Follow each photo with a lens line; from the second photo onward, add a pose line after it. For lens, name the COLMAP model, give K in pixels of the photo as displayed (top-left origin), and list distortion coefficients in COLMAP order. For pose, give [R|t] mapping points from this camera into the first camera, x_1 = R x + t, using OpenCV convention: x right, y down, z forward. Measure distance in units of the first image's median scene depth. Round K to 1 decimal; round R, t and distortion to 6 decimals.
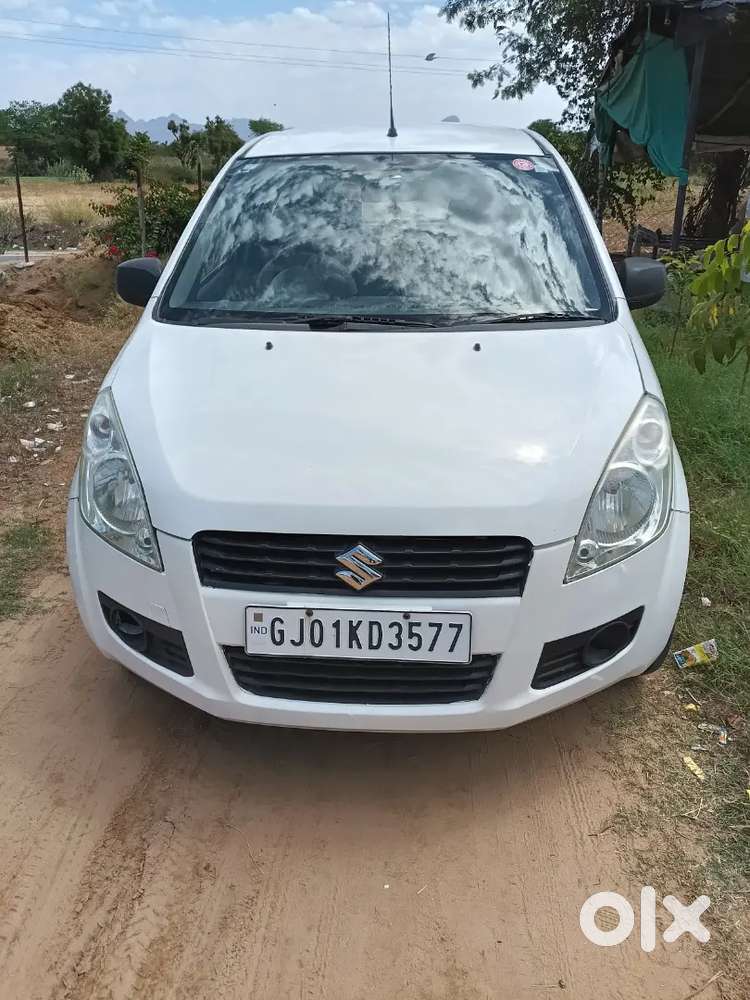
lens RADIAL K [[900.6, 0, 369.4], [0, 900.6, 509.2], [0, 0, 1]] dist [0.053046, -0.143719]
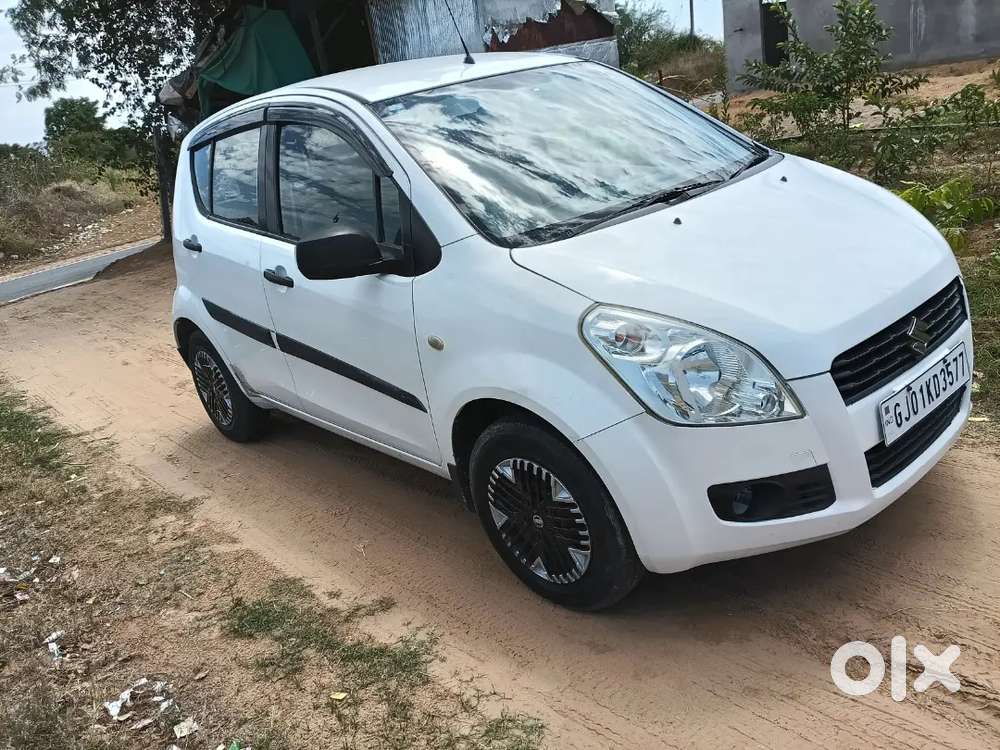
lens RADIAL K [[900.6, 0, 498.7], [0, 900.6, 375.7], [0, 0, 1]] dist [0.053046, -0.143719]
pose [[0.675970, -0.350229, 0.648386, -1.140780], [0.426920, 0.903275, 0.042825, -0.170536], [-0.600669, 0.247861, 0.760106, 0.411004]]
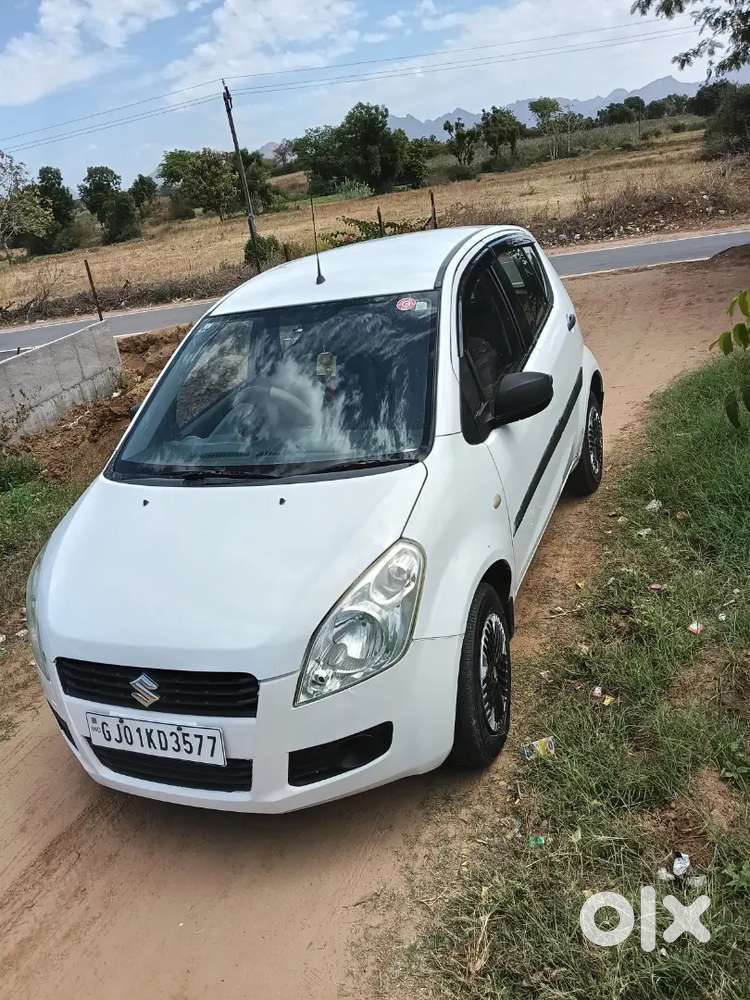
lens RADIAL K [[900.6, 0, 366.0], [0, 900.6, 494.6], [0, 0, 1]] dist [0.053046, -0.143719]
pose [[0.926425, -0.031481, -0.375160, 0.776166], [0.040189, 0.999073, 0.015407, -0.225809], [0.374327, -0.029350, 0.926832, -0.118033]]
